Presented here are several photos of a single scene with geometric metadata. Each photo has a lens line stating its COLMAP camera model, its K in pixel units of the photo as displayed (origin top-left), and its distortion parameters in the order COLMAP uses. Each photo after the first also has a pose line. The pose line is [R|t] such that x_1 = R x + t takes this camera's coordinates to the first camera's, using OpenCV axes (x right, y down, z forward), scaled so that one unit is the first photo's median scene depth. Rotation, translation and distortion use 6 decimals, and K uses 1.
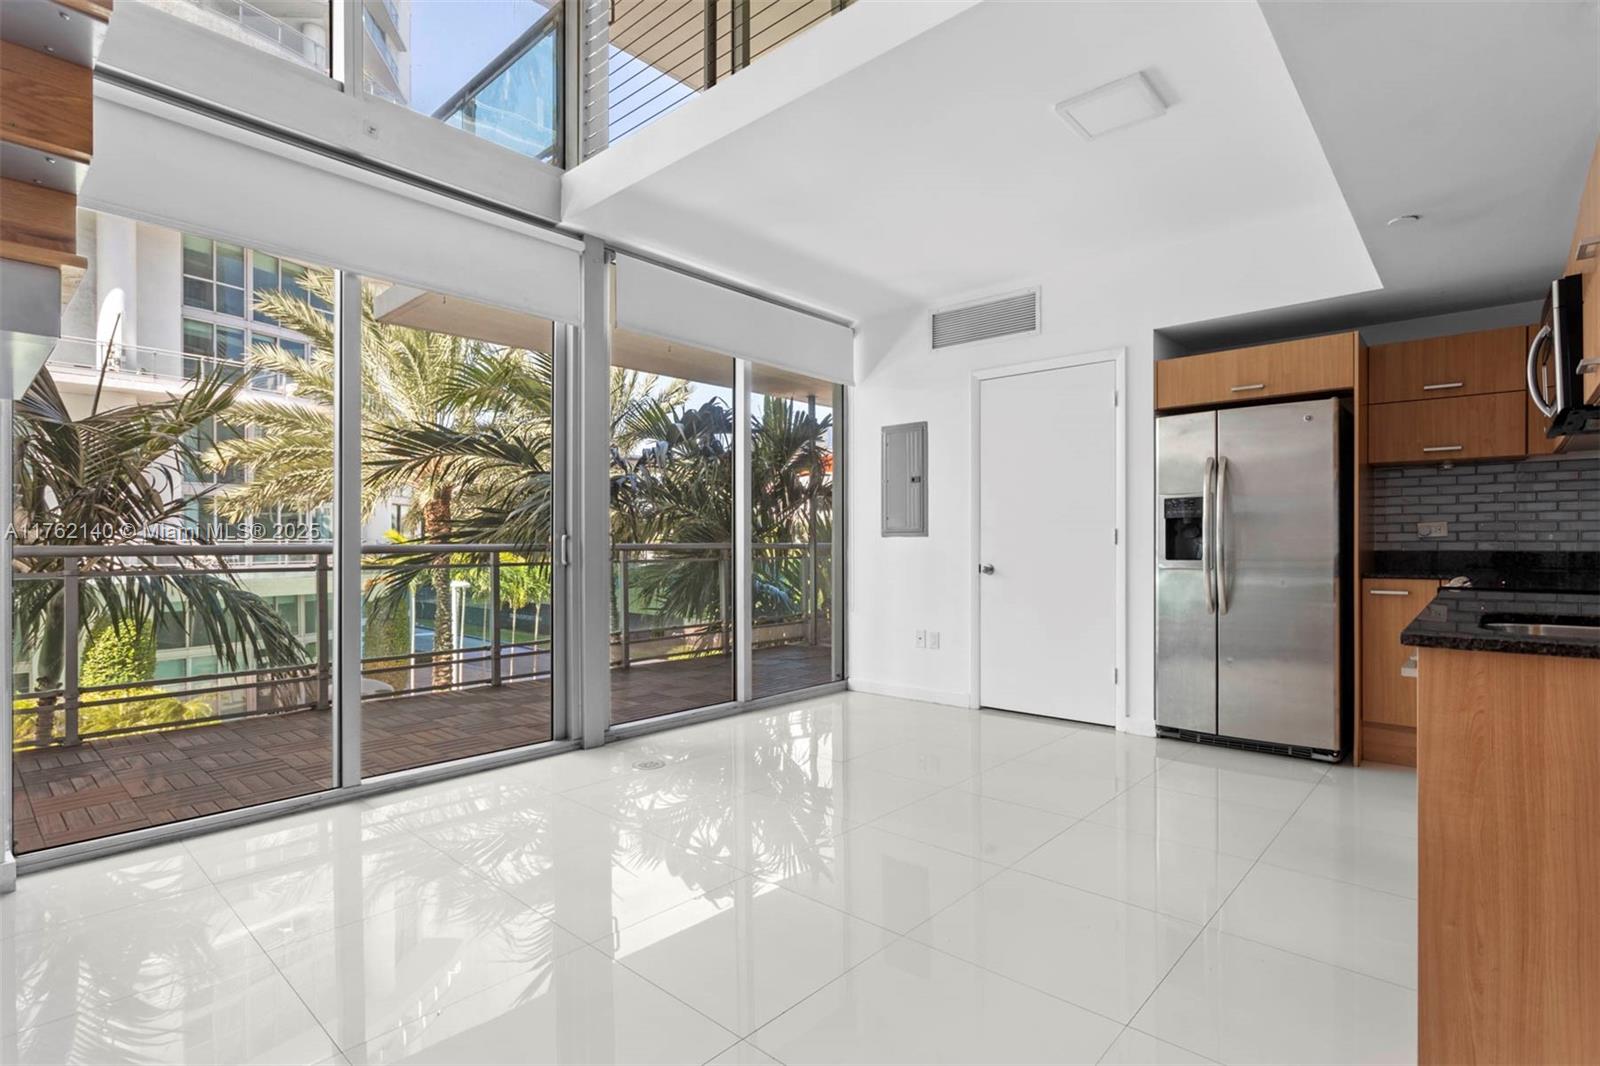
lens RADIAL K [[763.1, 0, 800.0], [0, 763.1, 533.0], [0, 0, 1]] dist [-0.004576, 0.000376]
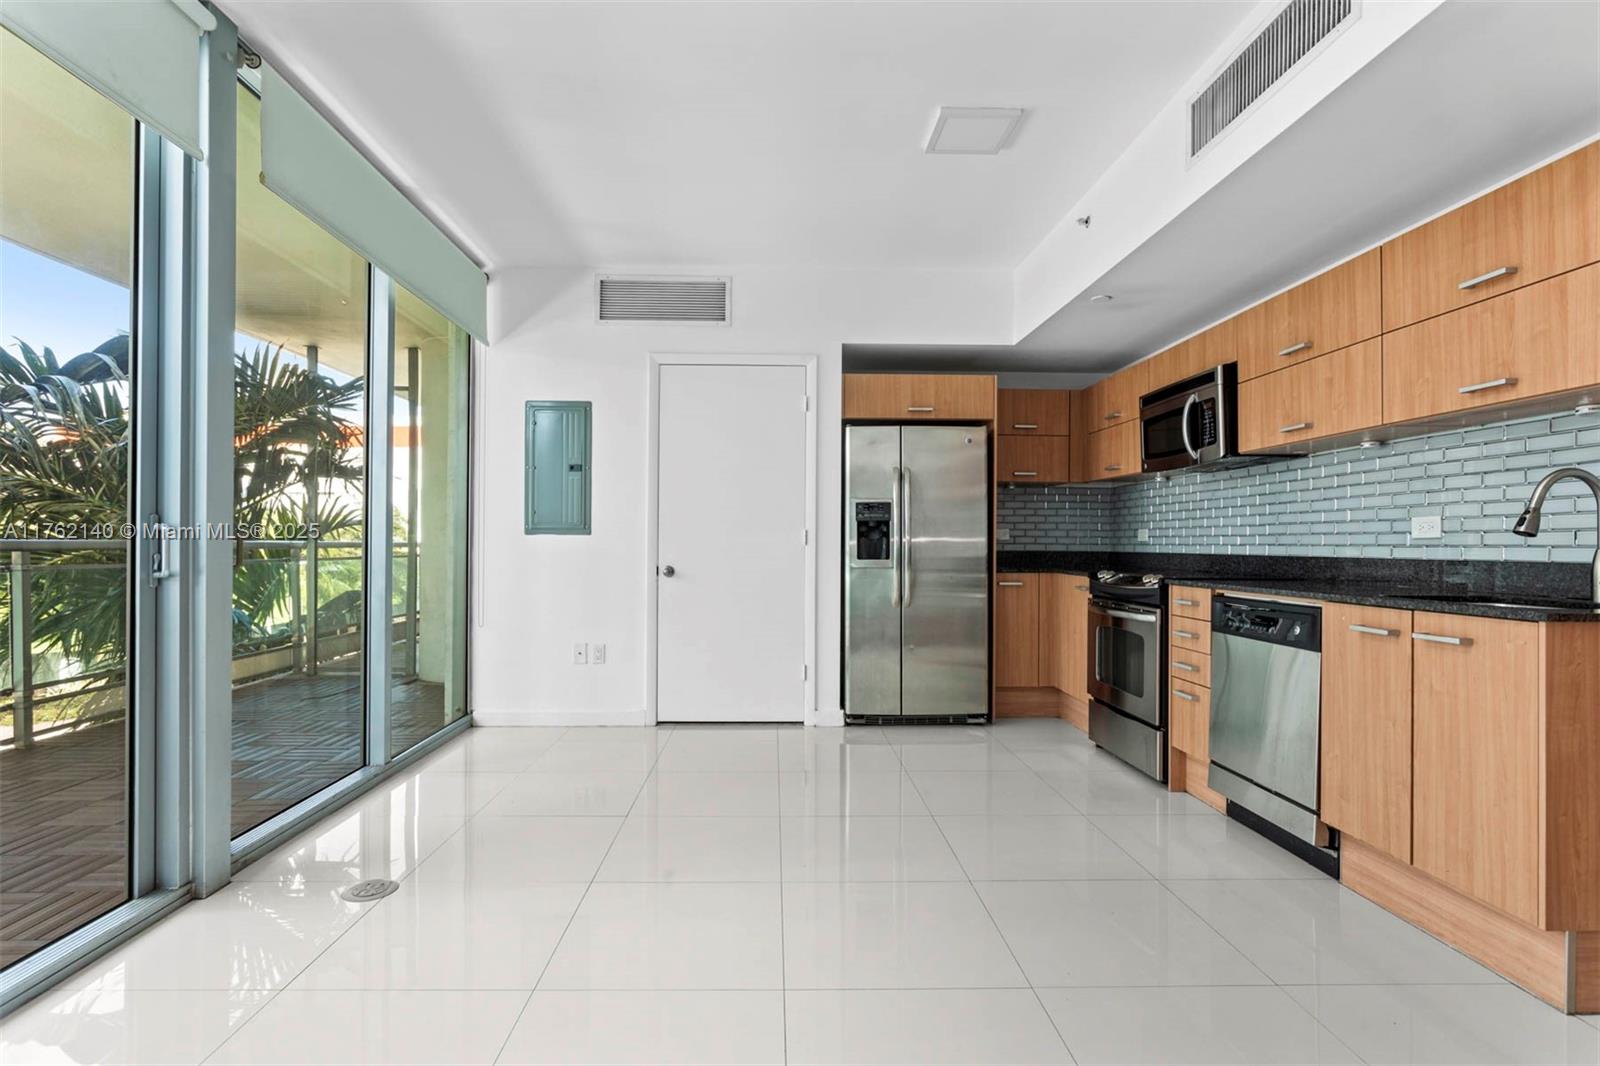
lens RADIAL K [[776.3, 0, 776.2], [0, 776.3, 532.7], [0, 0, 1]] dist [-0.008057, 0.001207]
pose [[0.738763, 0.014066, 0.673819, -0.346120], [-0.014707, 0.999881, -0.004748, 0.004347], [-0.673805, -0.006402, 0.738882, 0.268439]]
